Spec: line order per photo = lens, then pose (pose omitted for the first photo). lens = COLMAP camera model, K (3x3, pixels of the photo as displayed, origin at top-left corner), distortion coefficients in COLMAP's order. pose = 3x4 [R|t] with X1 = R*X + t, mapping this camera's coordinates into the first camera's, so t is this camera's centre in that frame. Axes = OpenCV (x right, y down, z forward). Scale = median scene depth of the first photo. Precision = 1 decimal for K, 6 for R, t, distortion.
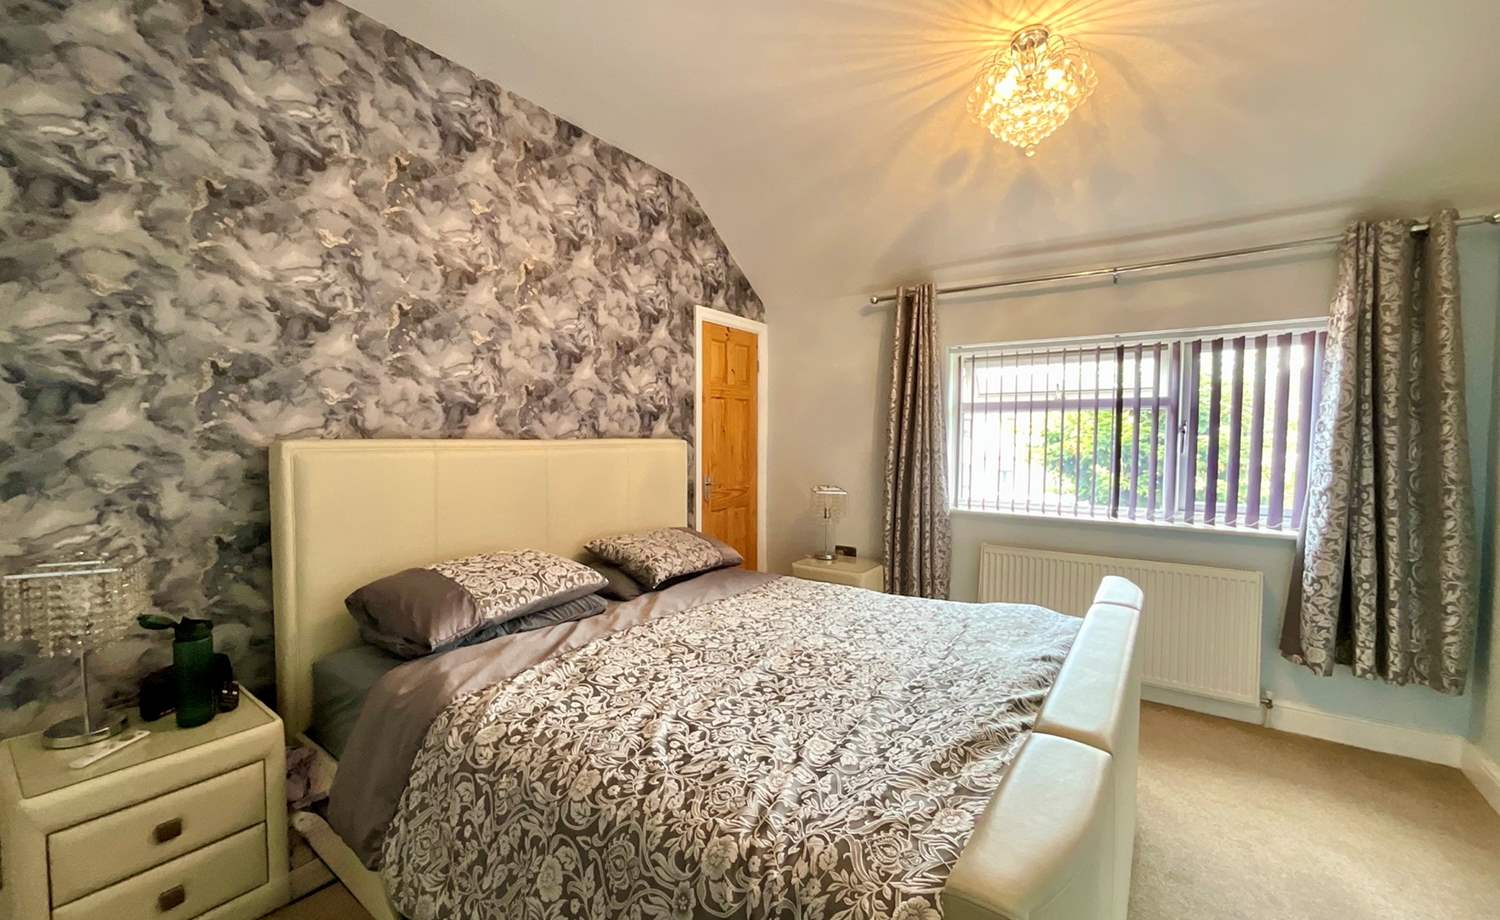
lens RADIAL K [[612.8, 0, 750.0], [0, 612.8, 460.0], [0, 0, 1]] dist [-0.002535, 0.000342]
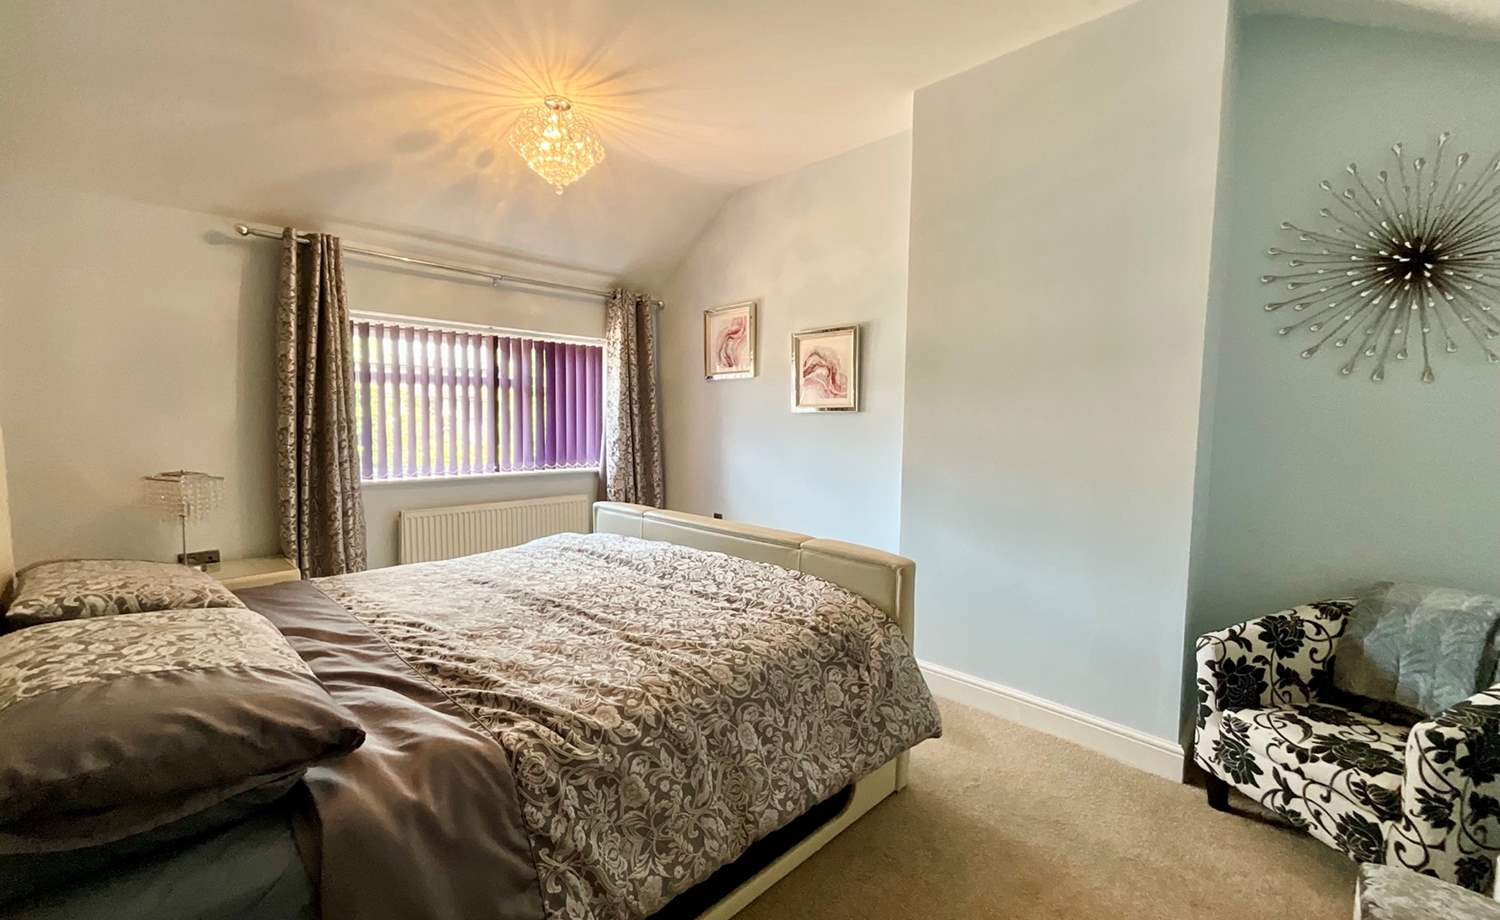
lens RADIAL K [[612.8, 0, 750.0], [0, 612.8, 460.0], [0, 0, 1]] dist [-0.002535, 0.000342]
pose [[0.150970, -0.071564, 0.985945, -0.392923], [0.028824, 0.997271, 0.067972, -0.001396], [-0.988118, 0.018157, 0.152621, 0.192696]]
